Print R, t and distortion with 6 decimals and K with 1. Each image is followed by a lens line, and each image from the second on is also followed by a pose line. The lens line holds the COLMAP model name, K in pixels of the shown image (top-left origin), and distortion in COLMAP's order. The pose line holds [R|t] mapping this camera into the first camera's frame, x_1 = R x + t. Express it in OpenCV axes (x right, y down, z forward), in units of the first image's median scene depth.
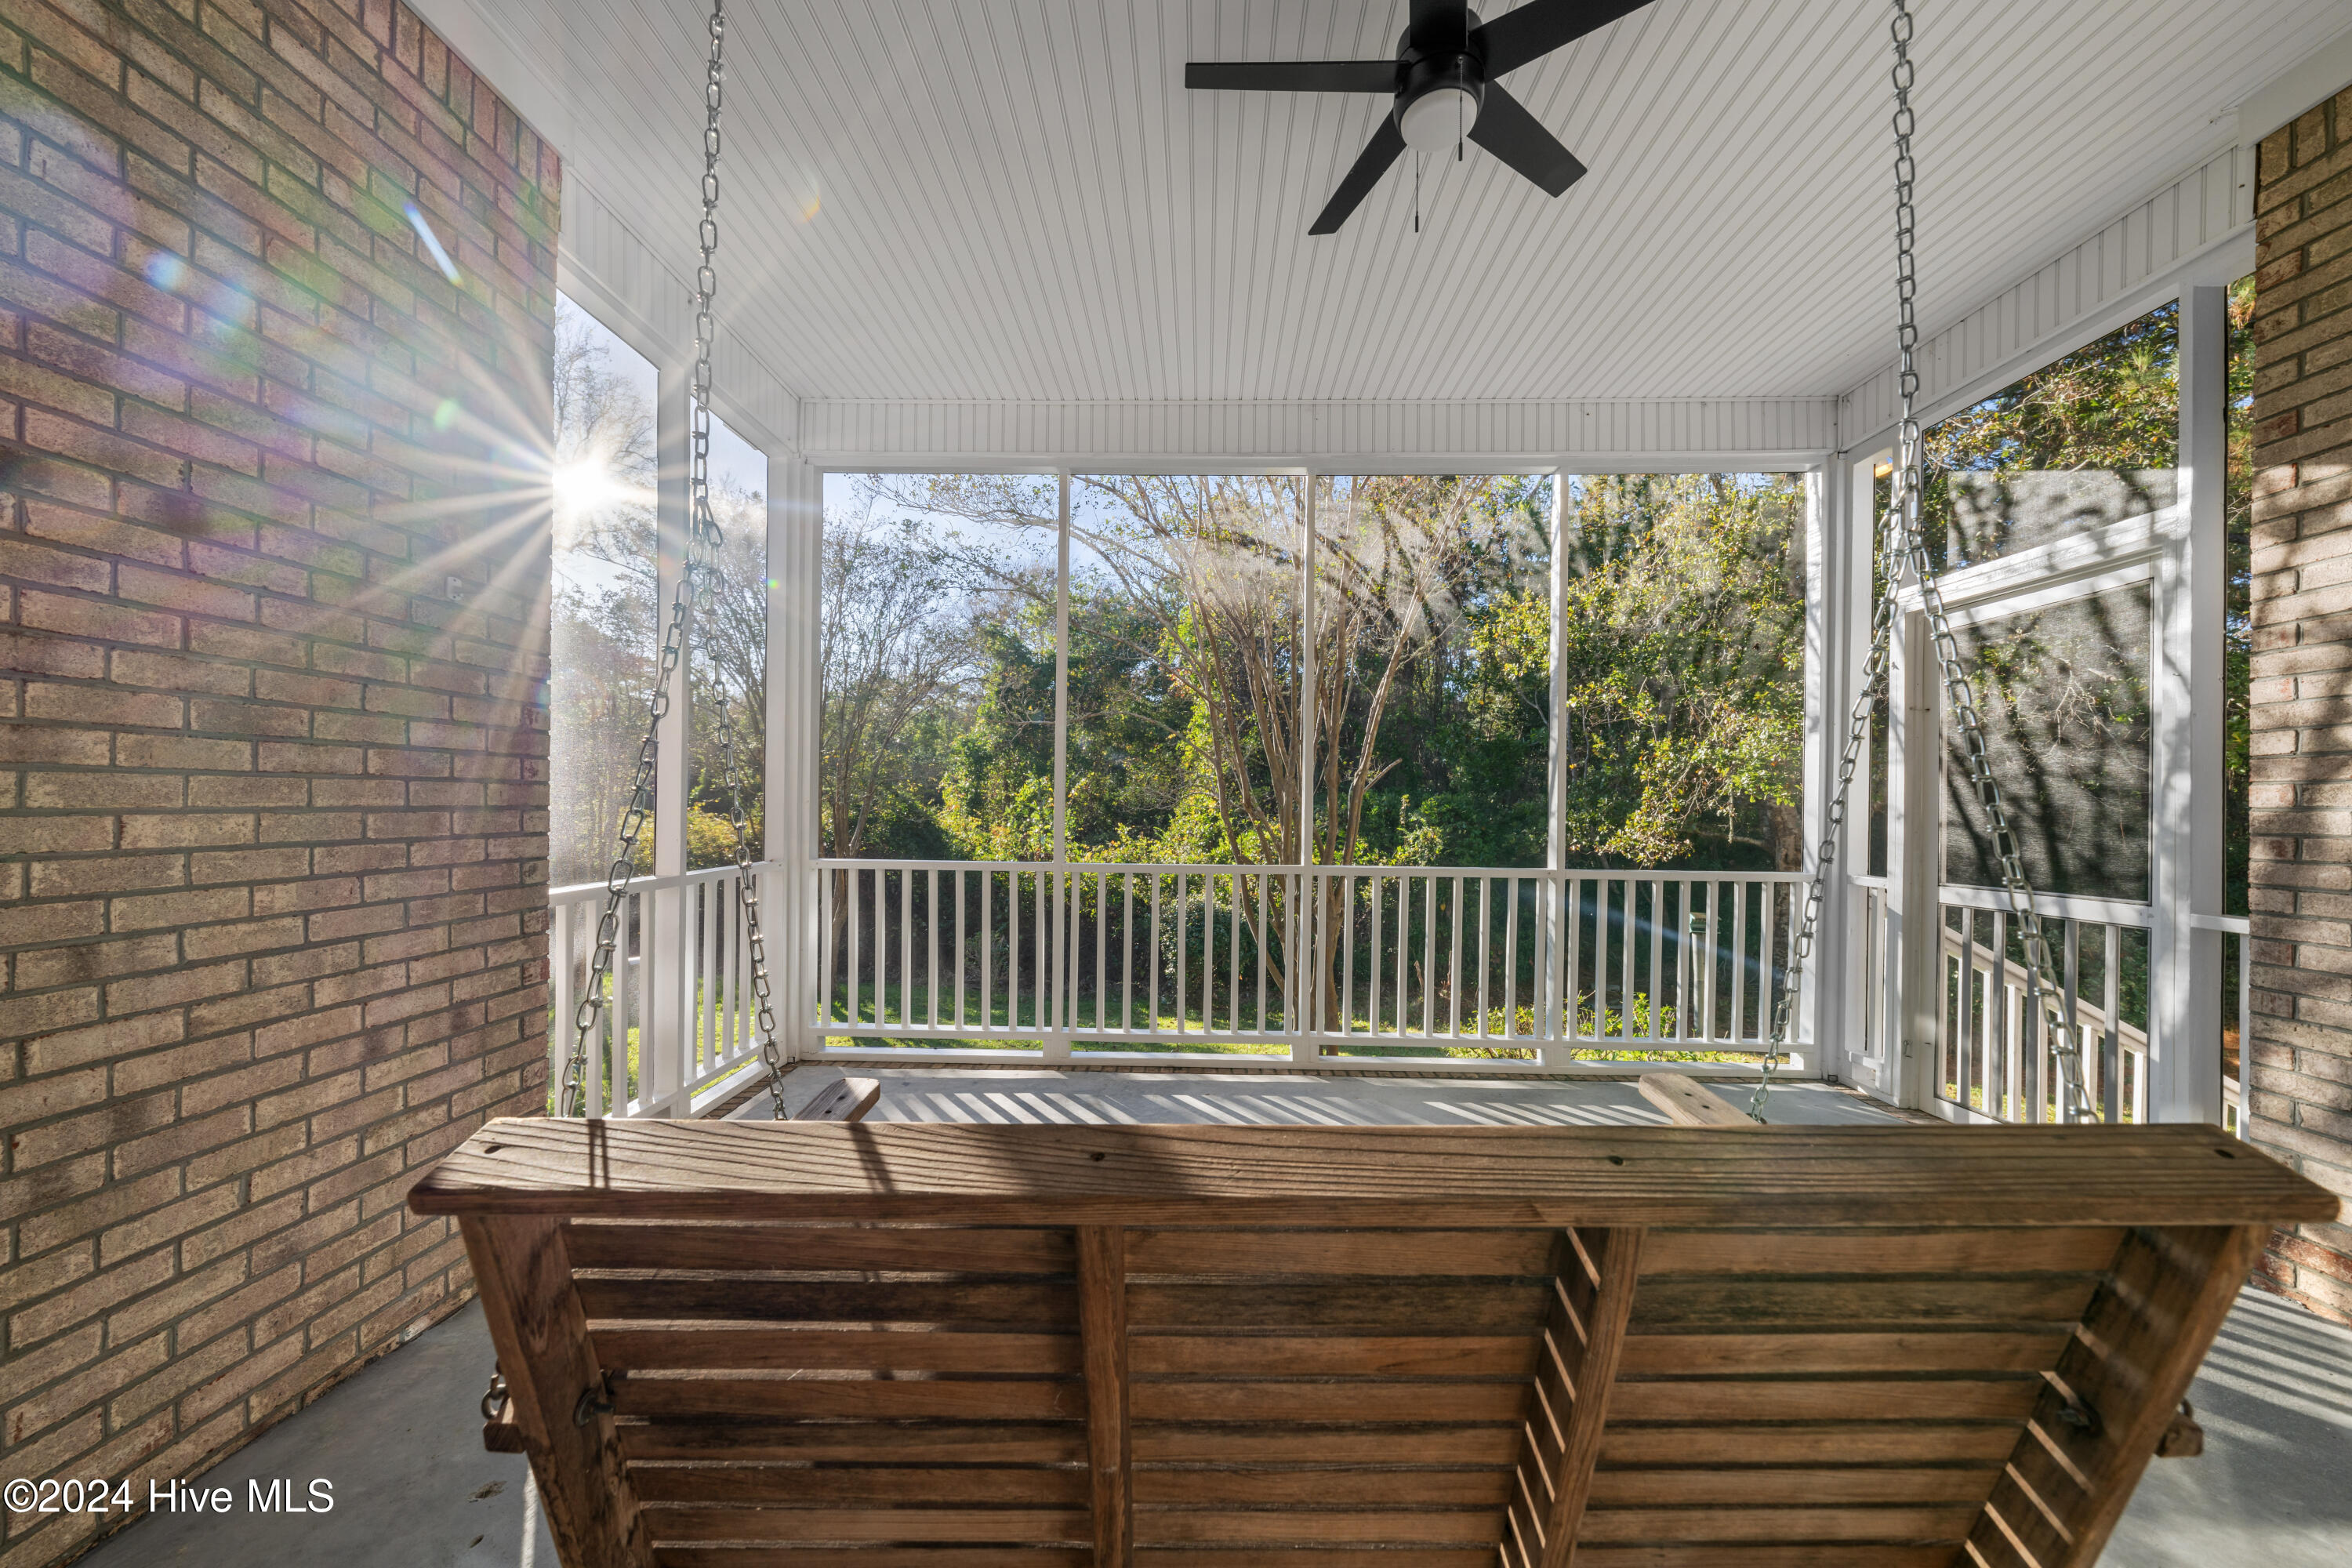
lens RADIAL K [[803.2, 0, 1178.3], [0, 803.2, 797.0], [0, 0, 1]] dist [0.001379, 0.000446]
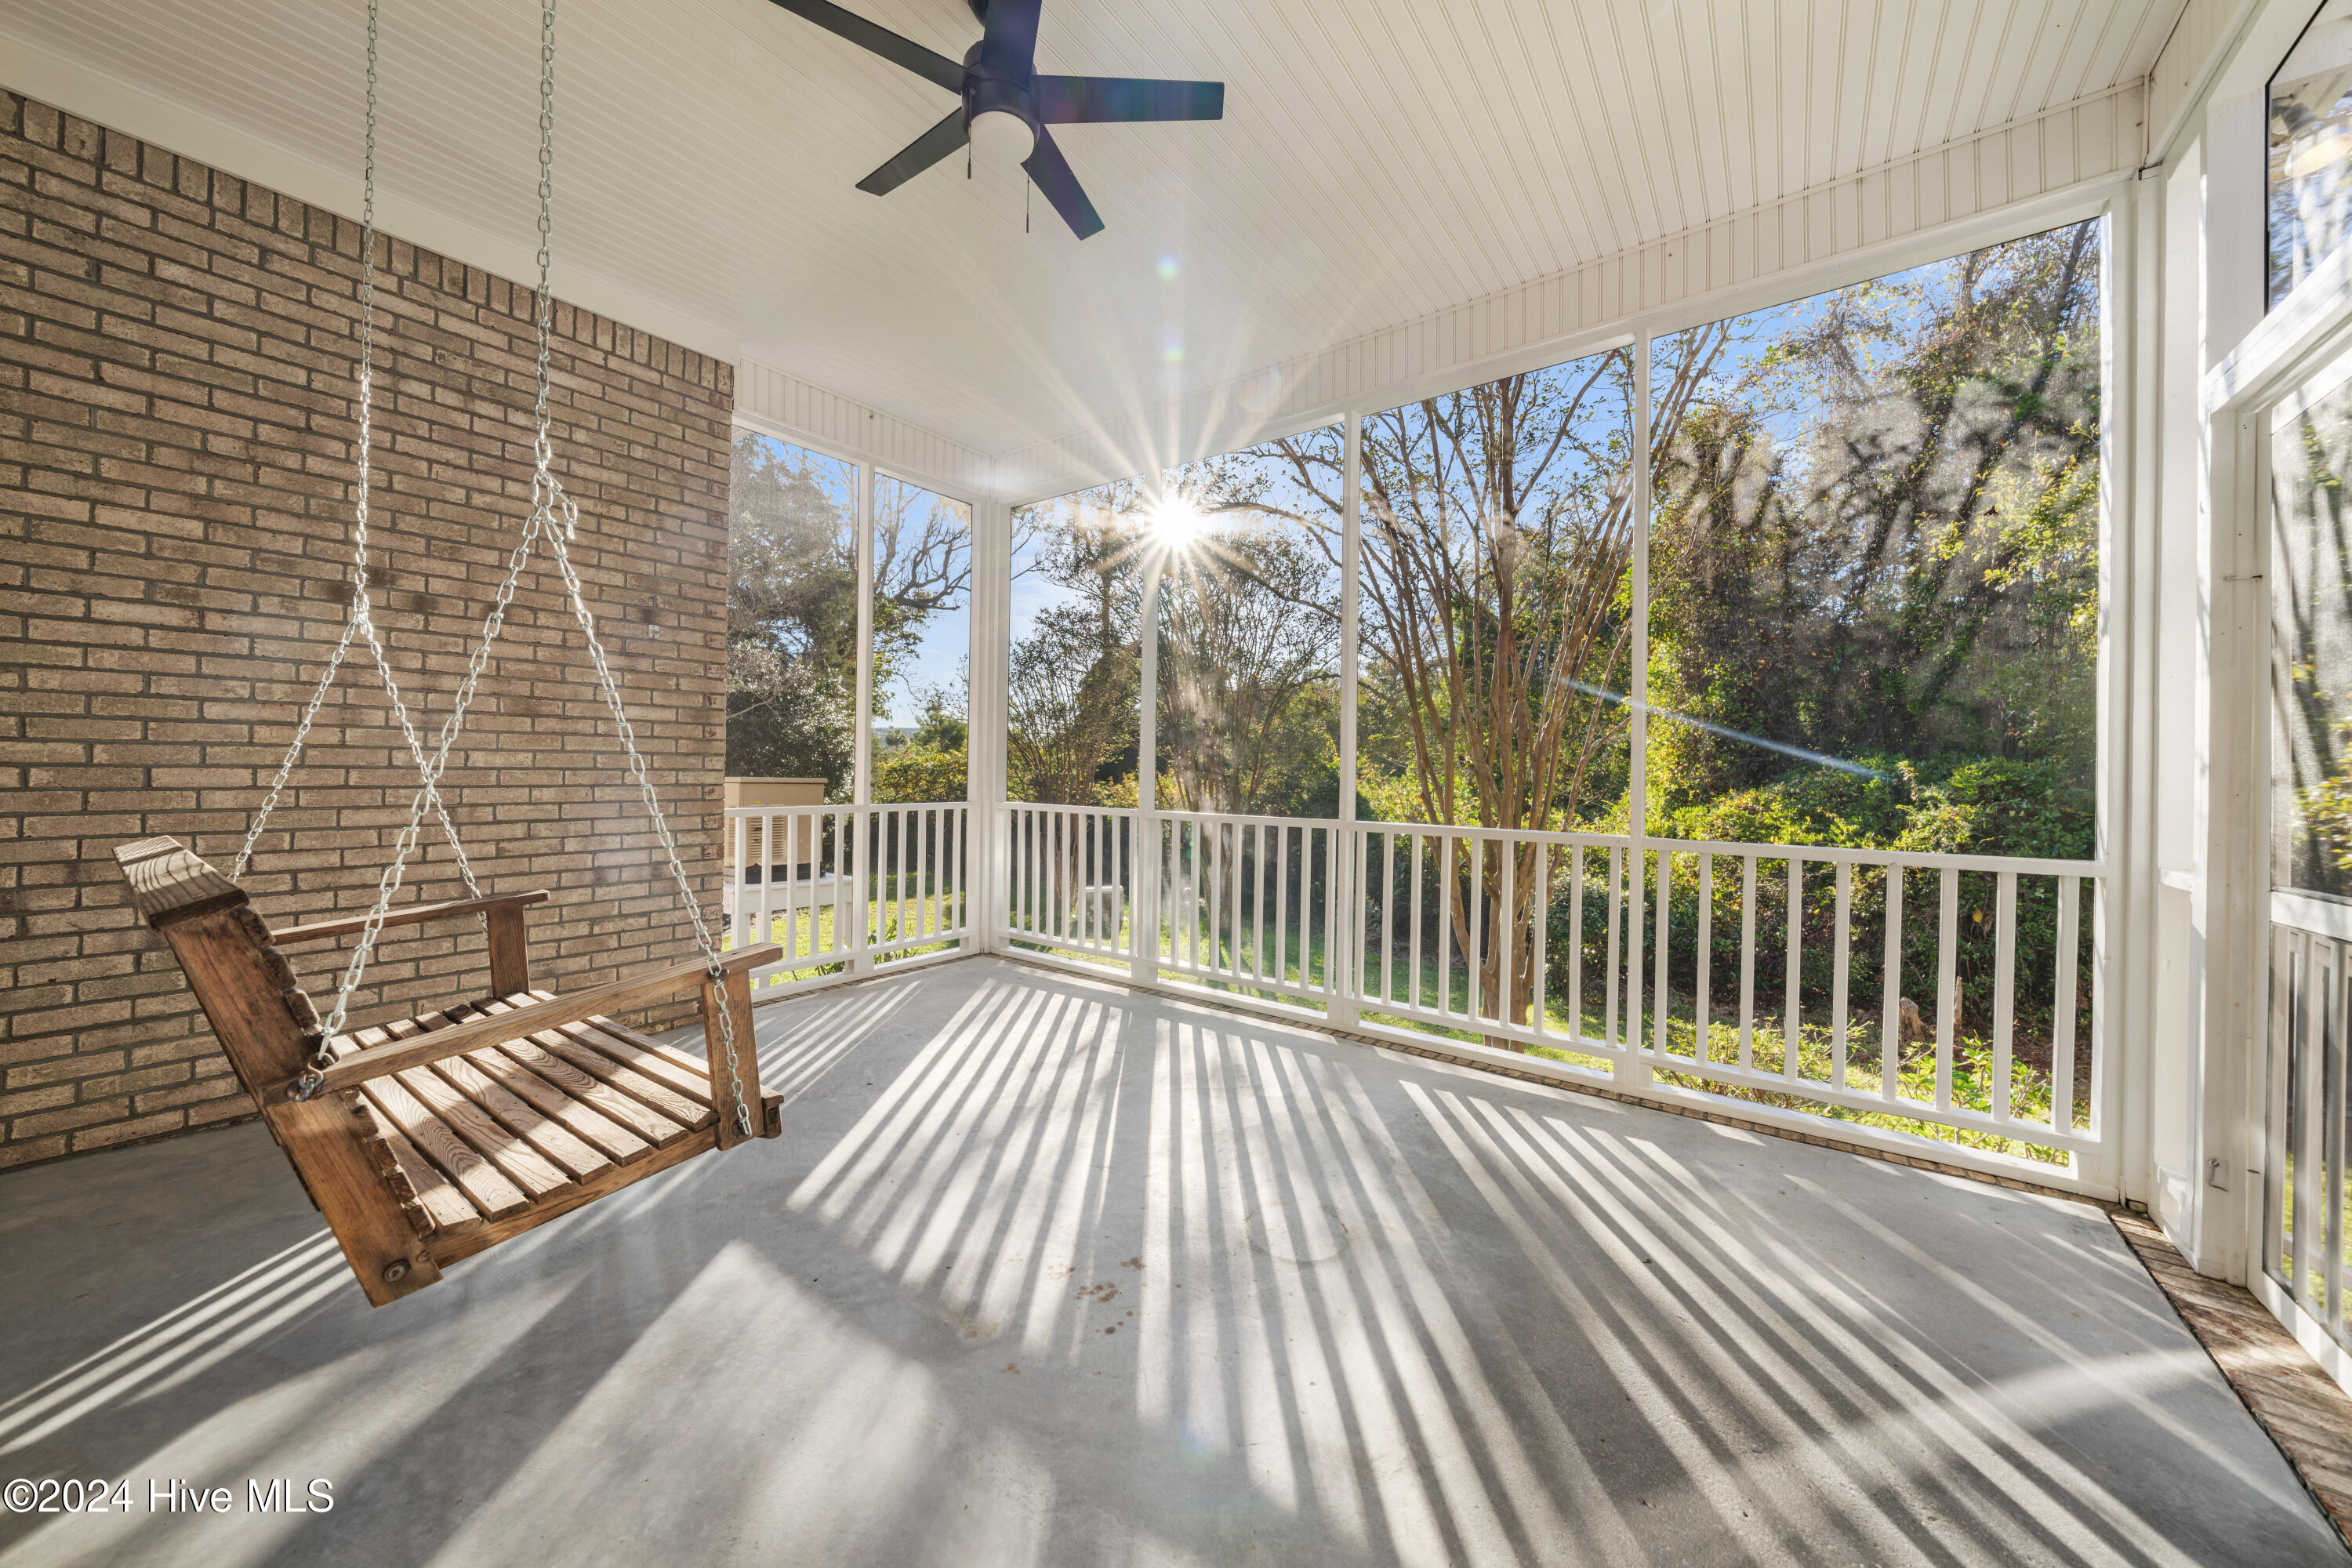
lens RADIAL K [[803.2, 0, 1229.4], [0, 803.2, 763.1], [0, 0, 1]] dist [0.001379, 0.000446]
pose [[0.828551, -0.002942, -0.559906, 0.846284], [-0.002099, 0.999963, -0.008360, 0.035050], [0.559910, 0.008102, 0.828514, 0.169165]]
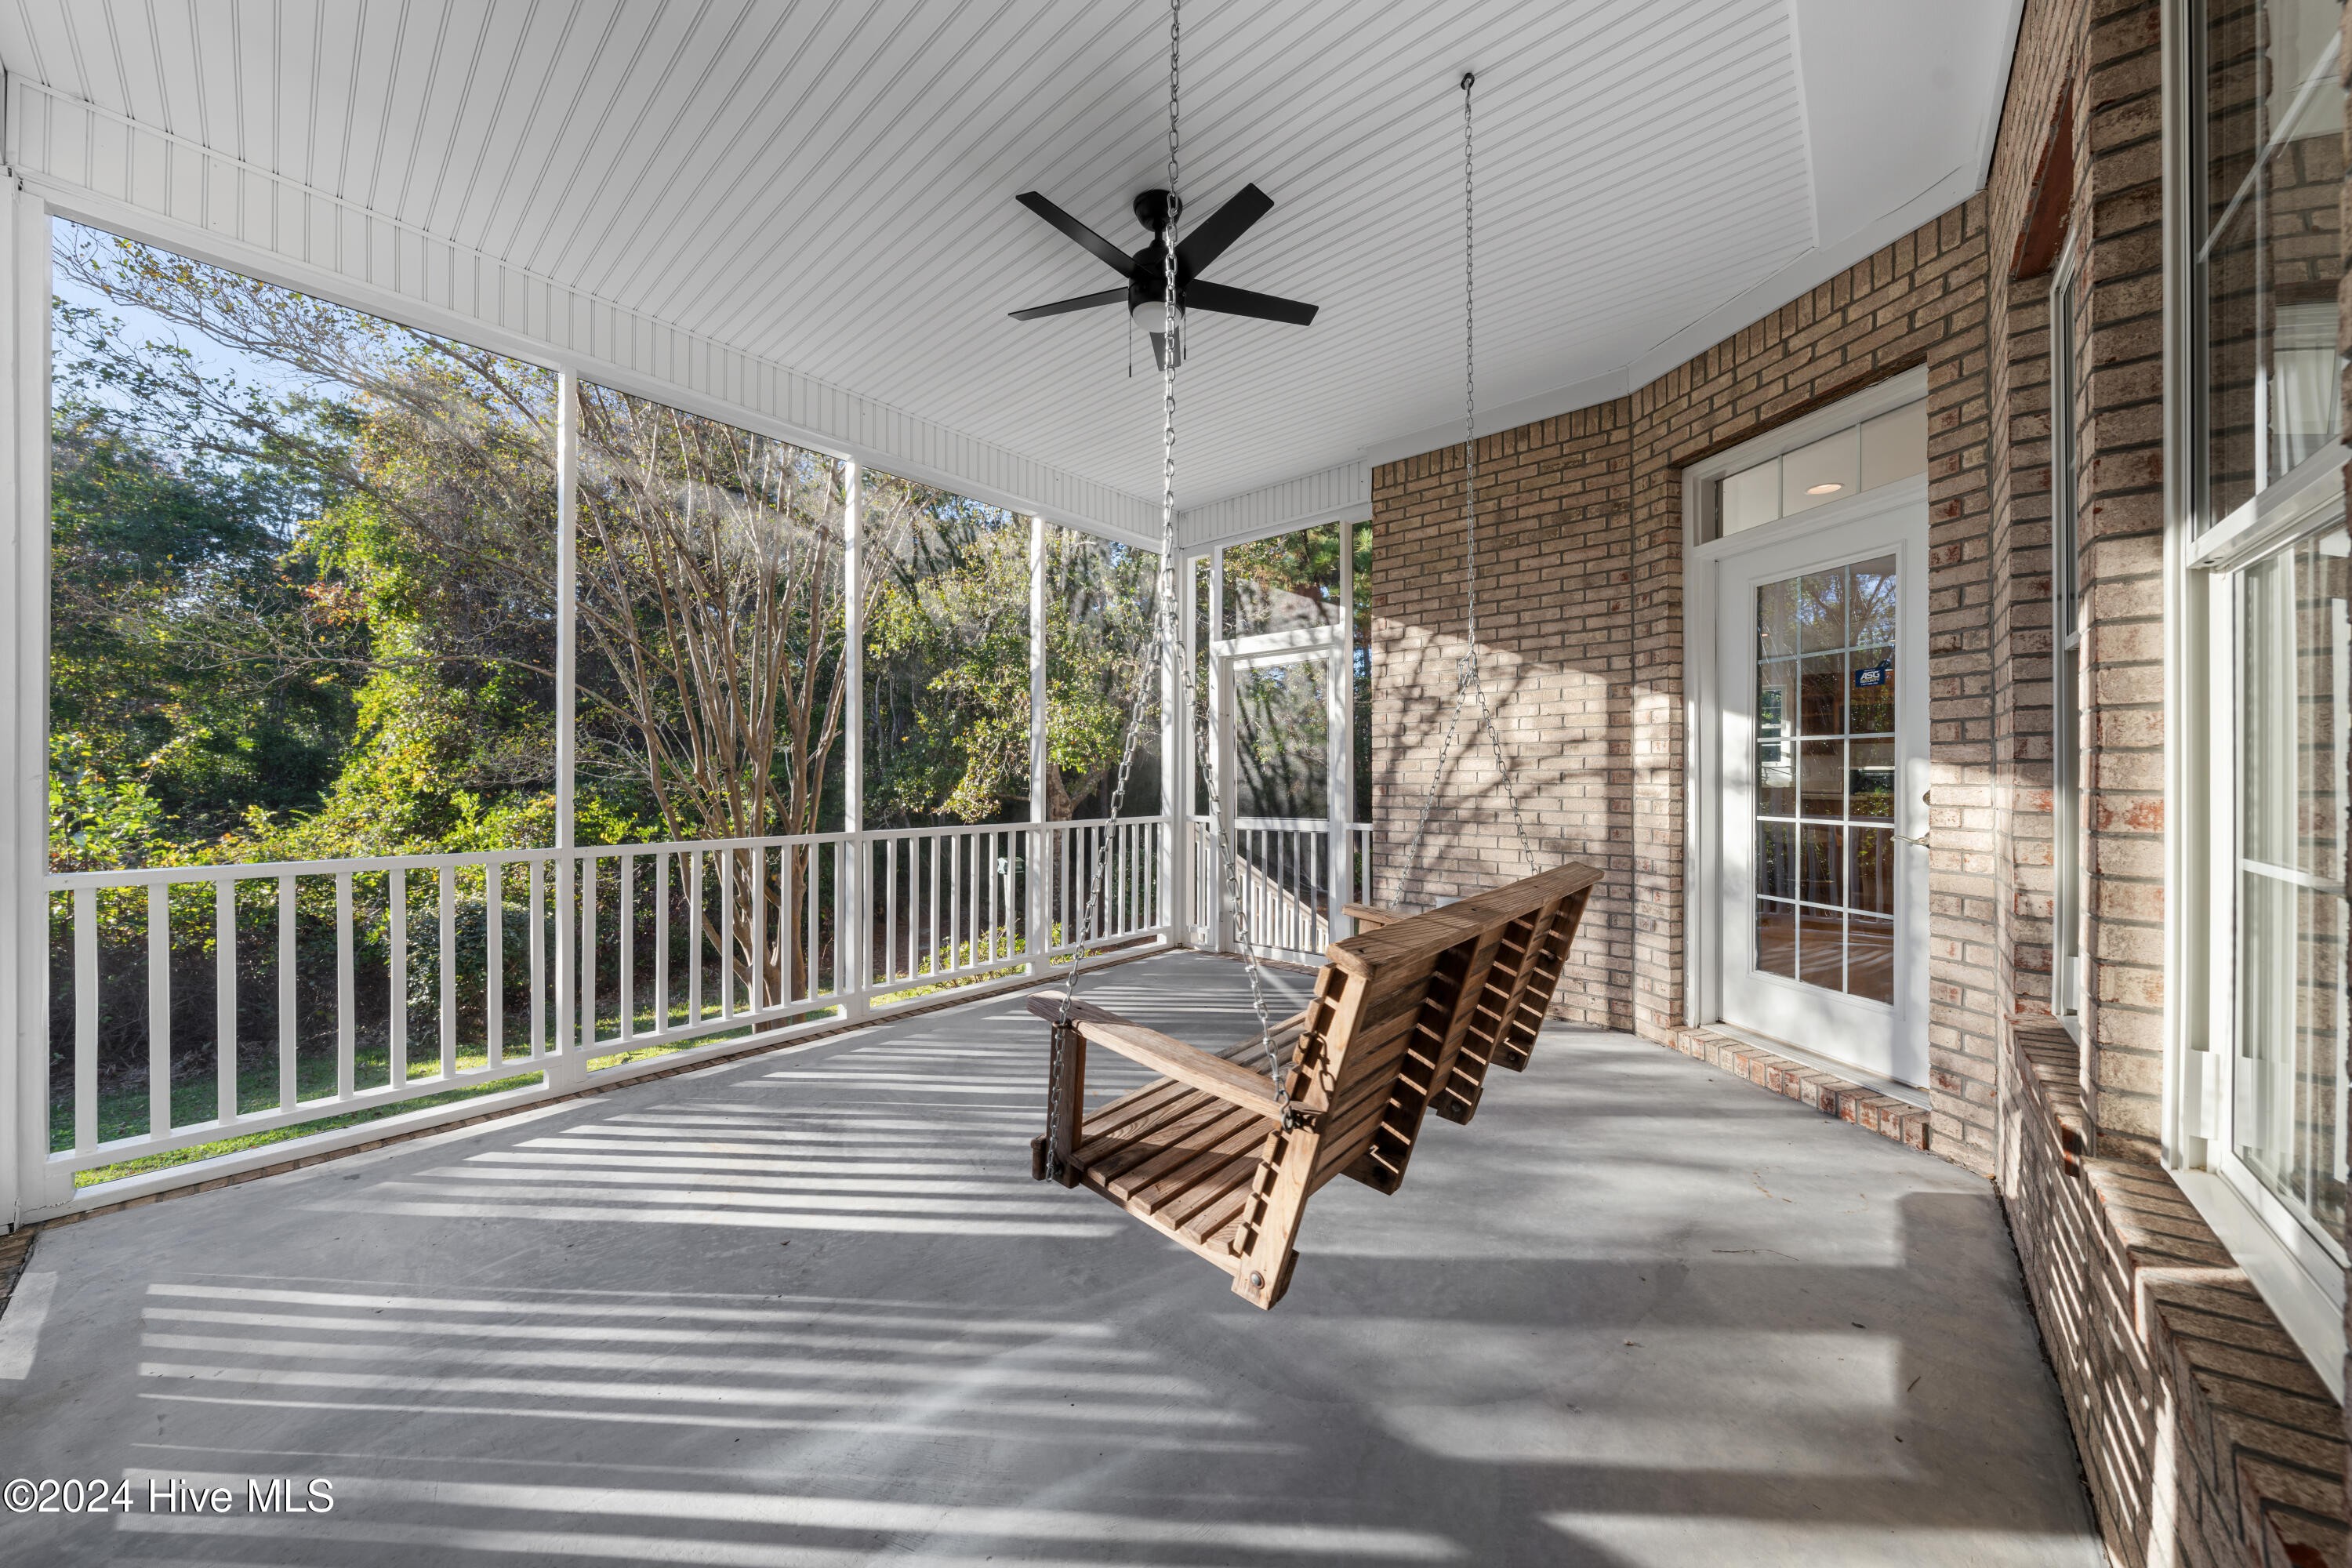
lens RADIAL K [[803.2, 0, 1145.4], [0, 803.2, 767.0], [0, 0, 1]] dist [0.001379, 0.000446]
pose [[0.661042, -0.003307, 0.750341, -0.539741], [0.001410, 0.999994, 0.003166, -0.004735], [-0.750347, -0.001035, 0.661043, 0.018483]]
